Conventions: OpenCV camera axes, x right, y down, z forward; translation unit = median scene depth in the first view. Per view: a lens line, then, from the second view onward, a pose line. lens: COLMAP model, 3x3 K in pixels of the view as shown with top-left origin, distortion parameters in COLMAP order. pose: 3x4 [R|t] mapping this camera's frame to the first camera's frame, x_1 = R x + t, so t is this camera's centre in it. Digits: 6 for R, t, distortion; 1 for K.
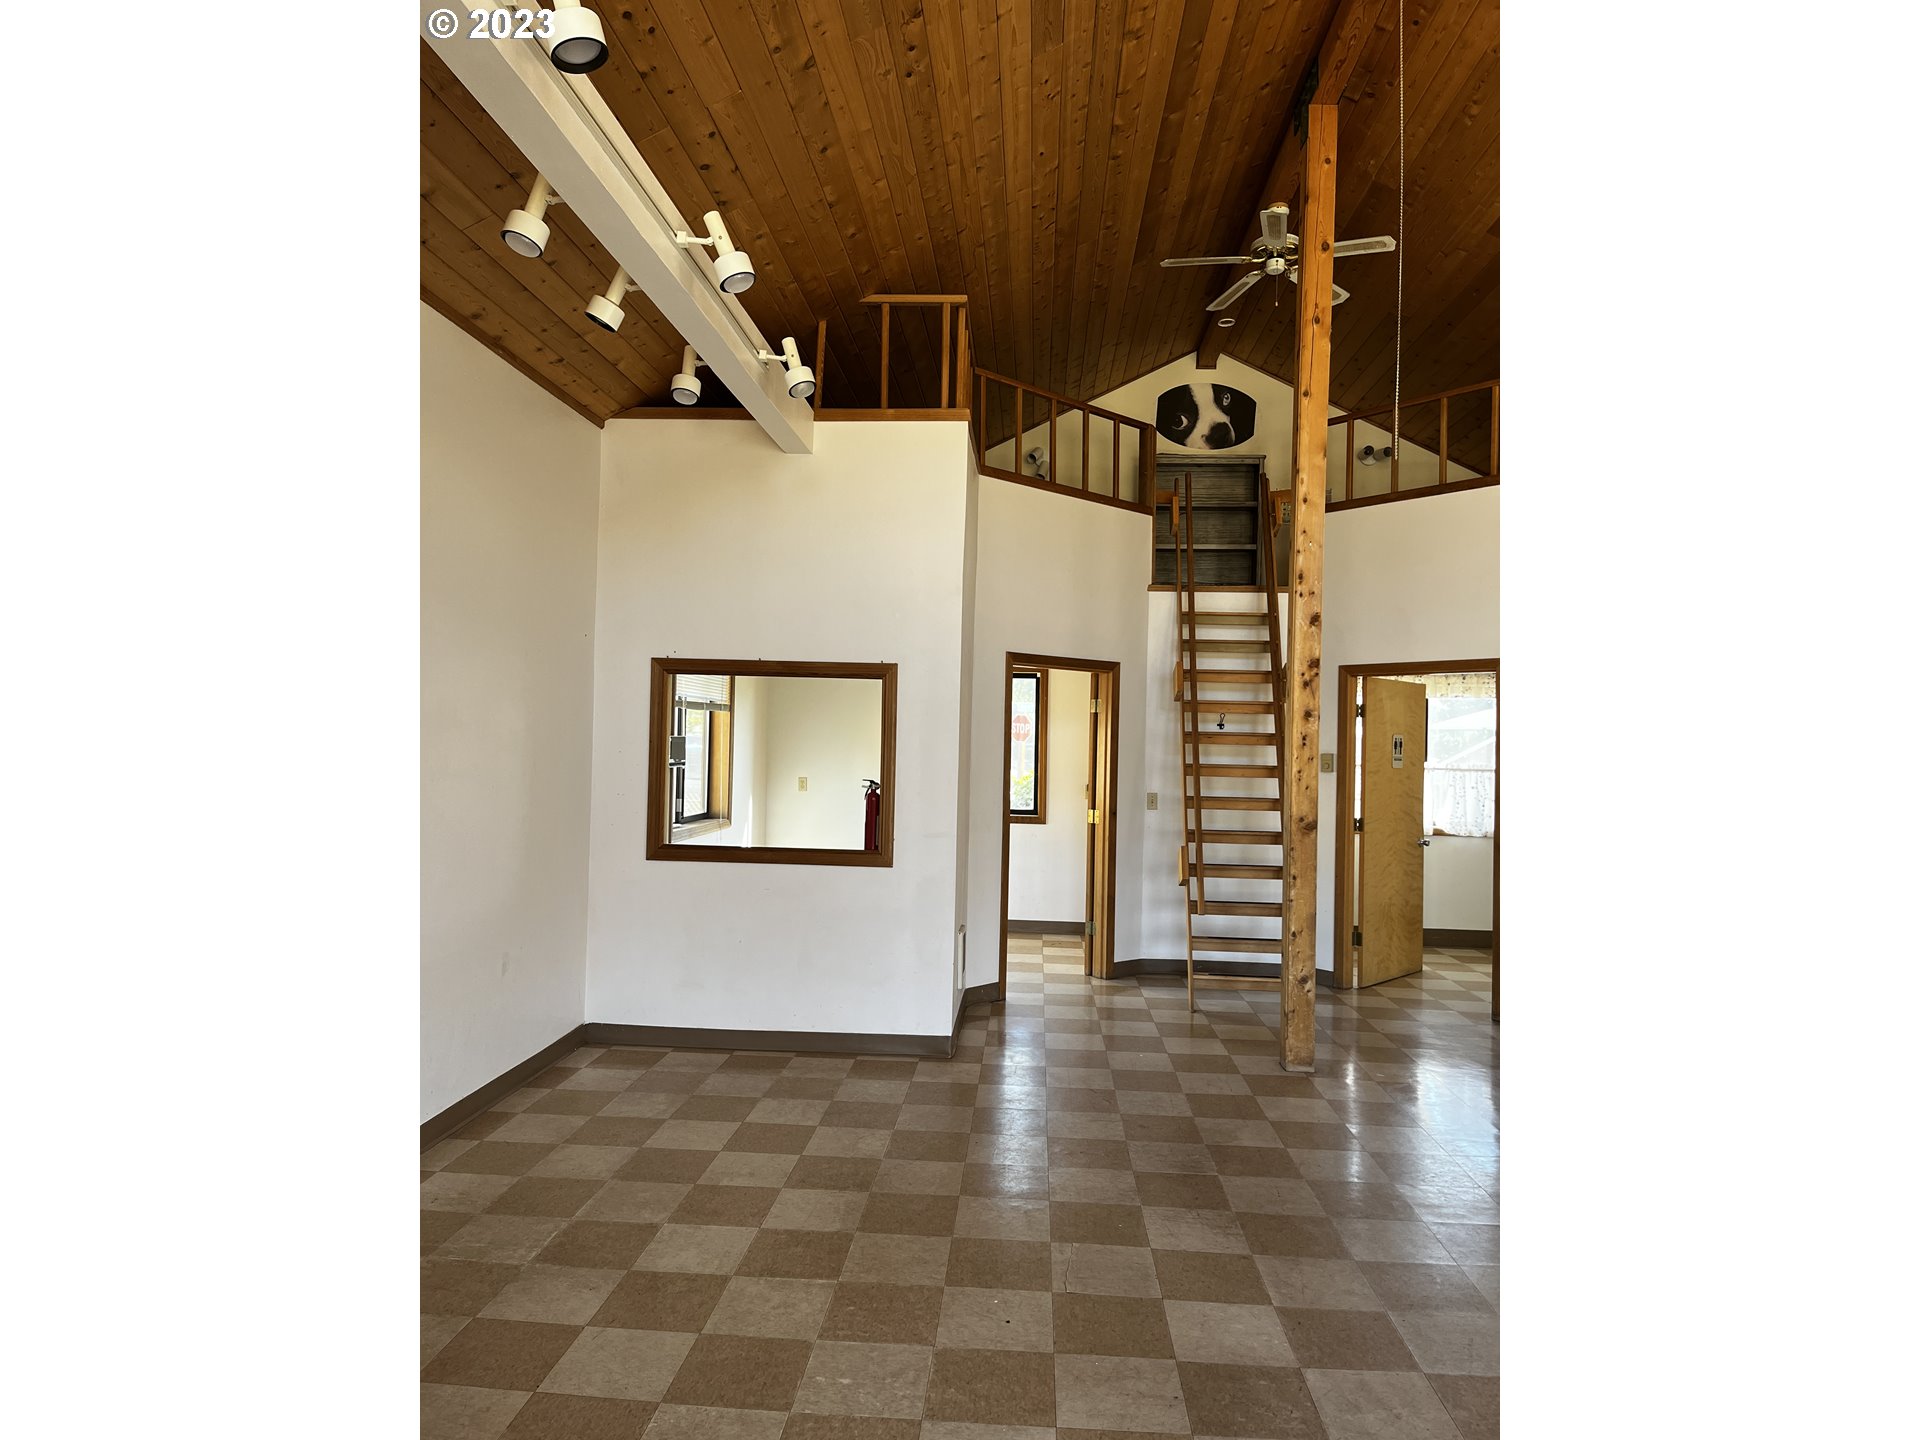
lens RADIAL K [[1090.3, 0, 959.6], [0, 1090.3, 739.8], [0, 0, 1]] dist [0.029517, -0.000546]
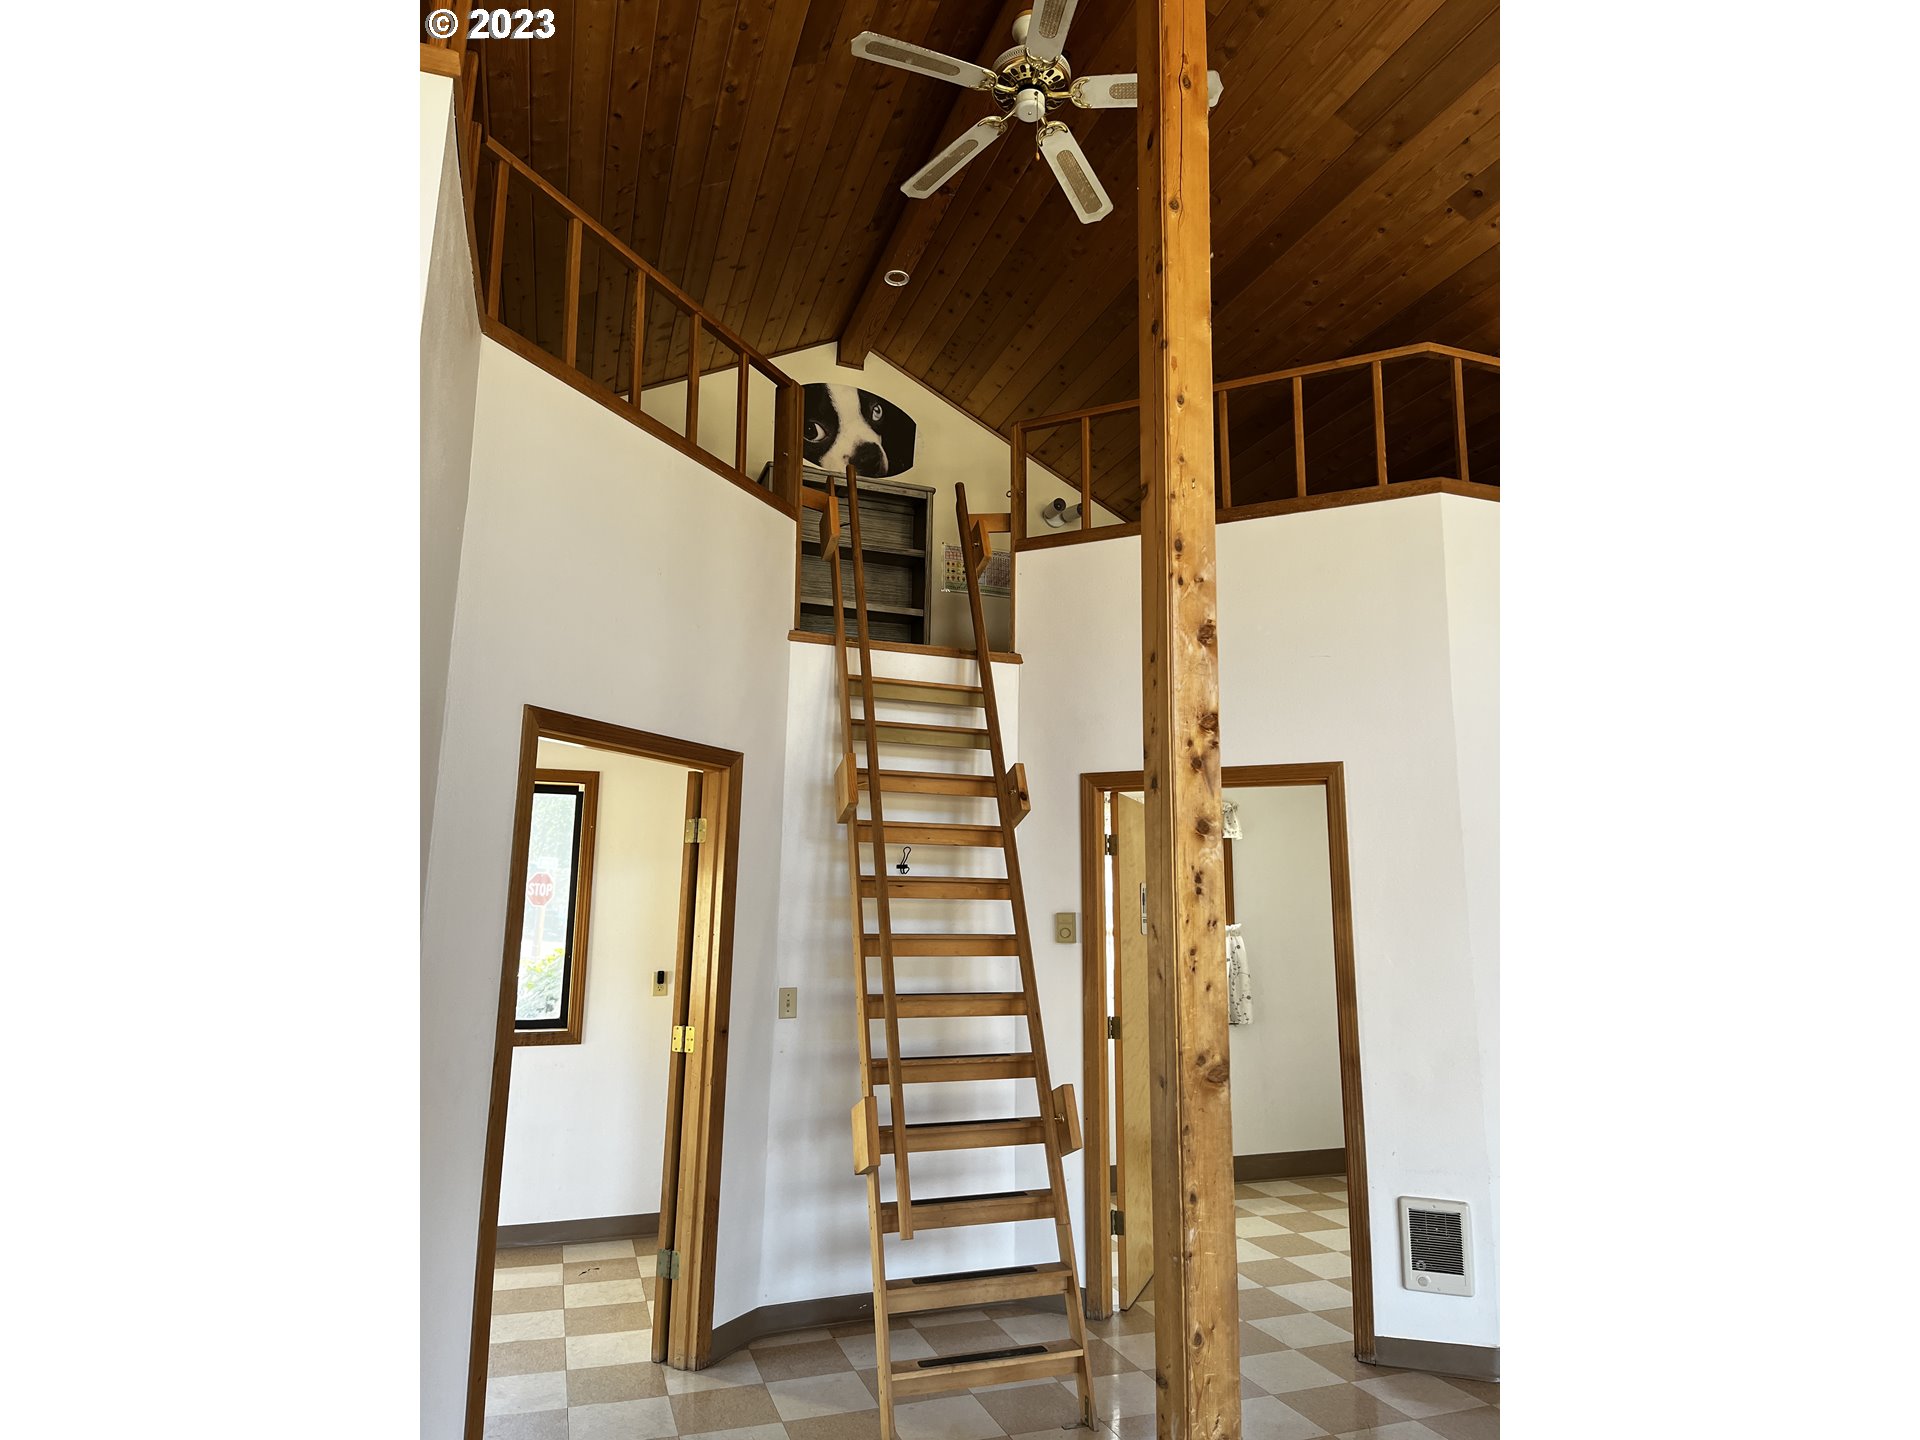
lens RADIAL K [[1095.7, 0, 966.5], [0, 1095.7, 722.4], [0, 0, 1]] dist [0.031731, -0.000525]
pose [[0.912245, 0.058866, 0.405393, 0.022133], [0.007952, 0.986890, -0.161197, 0.005573], [-0.409568, 0.150275, 0.899818, 0.440889]]
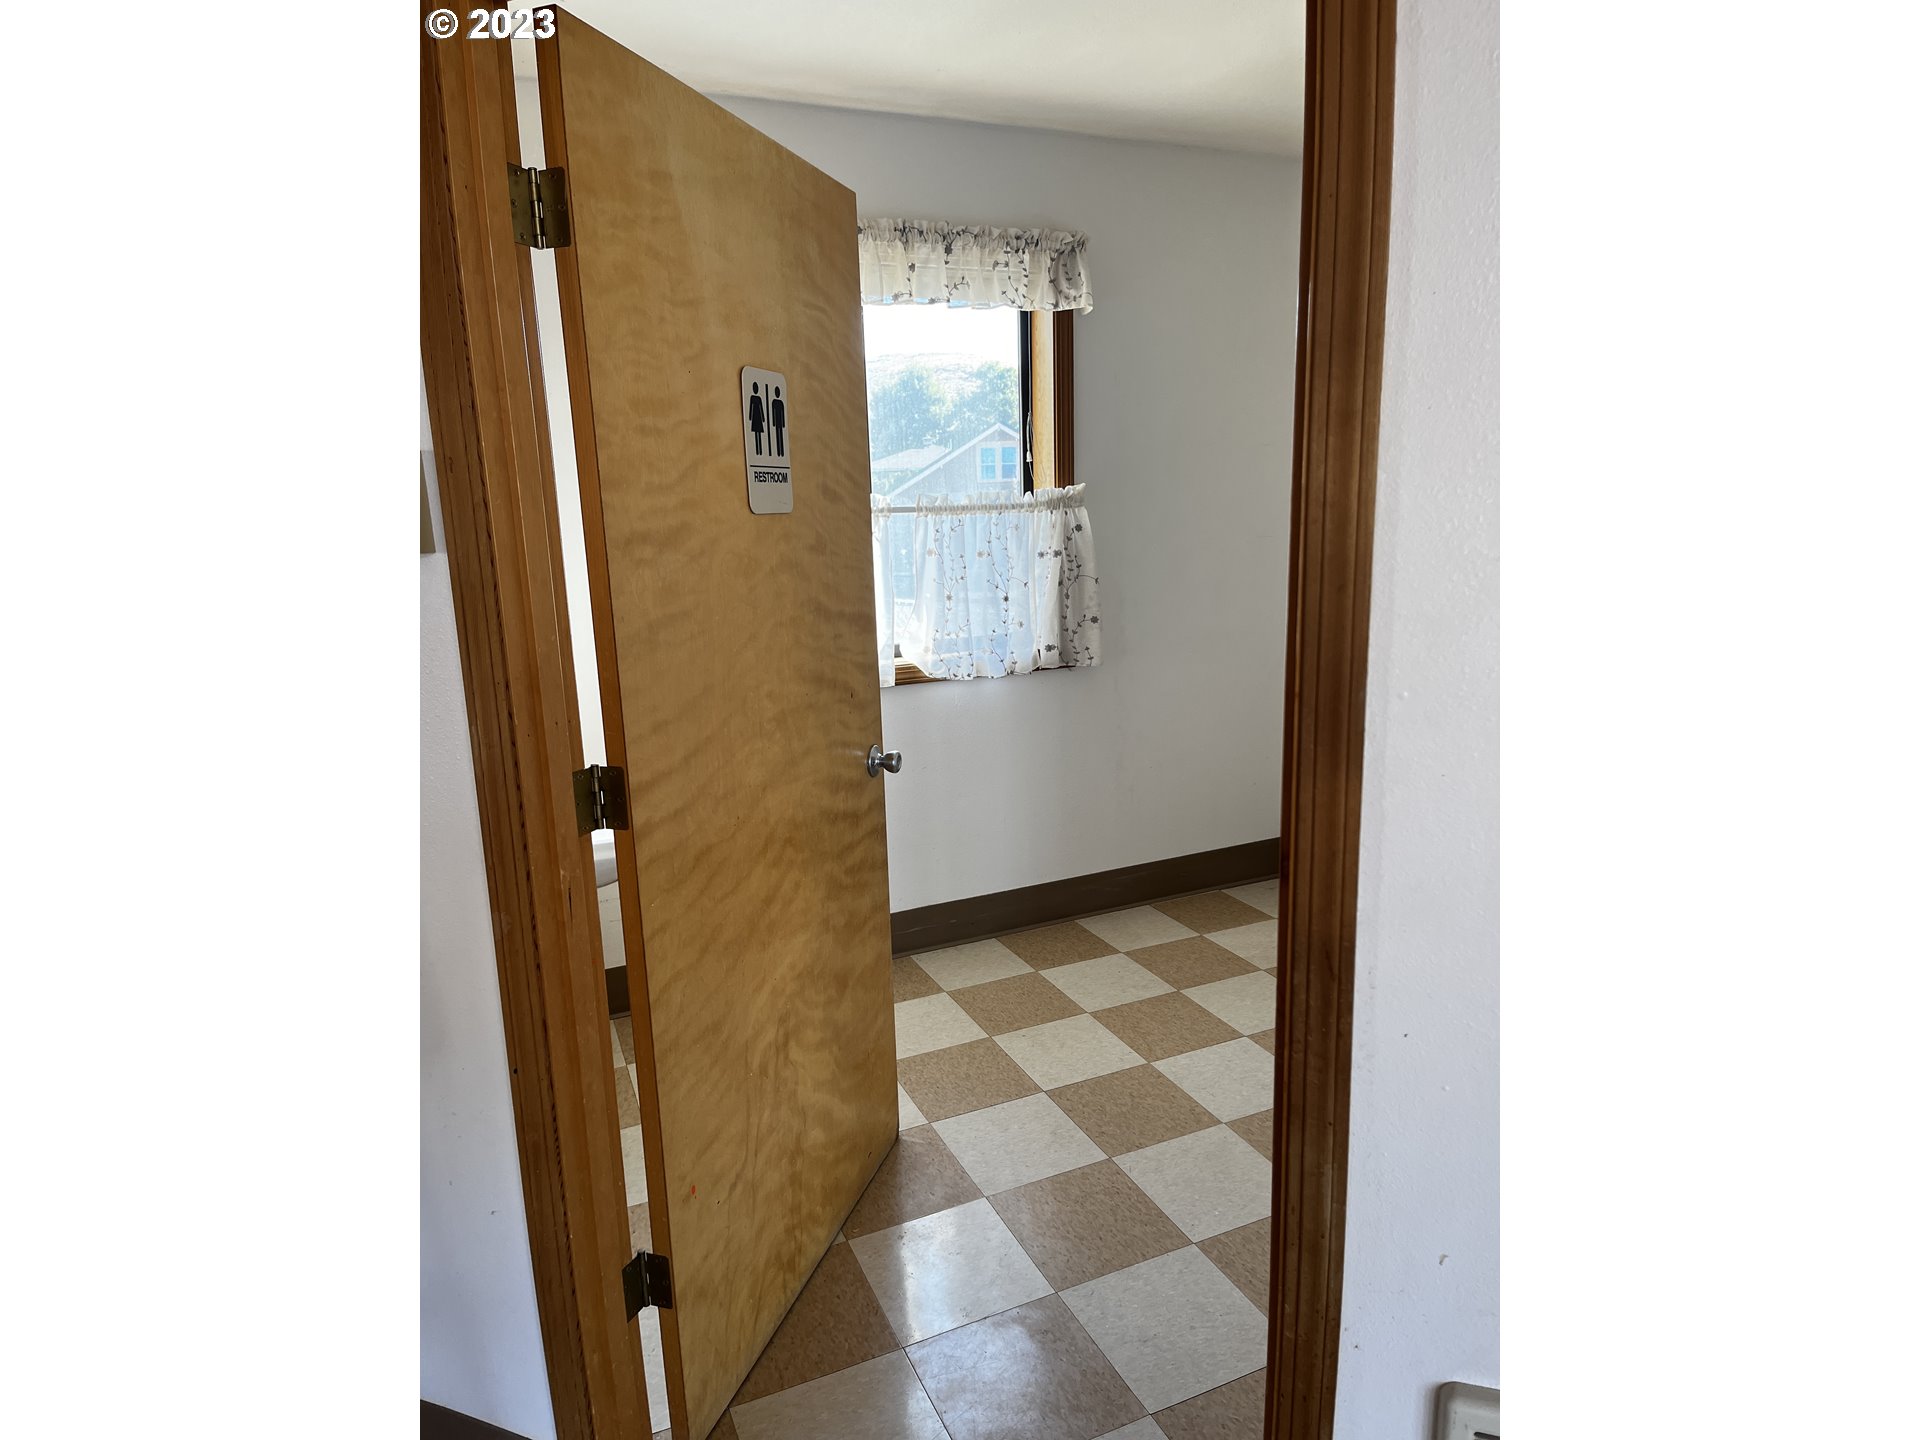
lens RADIAL K [[1095.7, 0, 966.5], [0, 1095.7, 722.4], [0, 0, 1]] dist [0.031731, -0.000525]
pose [[0.879949, -0.139182, 0.454223, 0.331329], [0.043124, 0.975575, 0.215392, 0.021421], [-0.473108, -0.169946, 0.864458, 0.786258]]
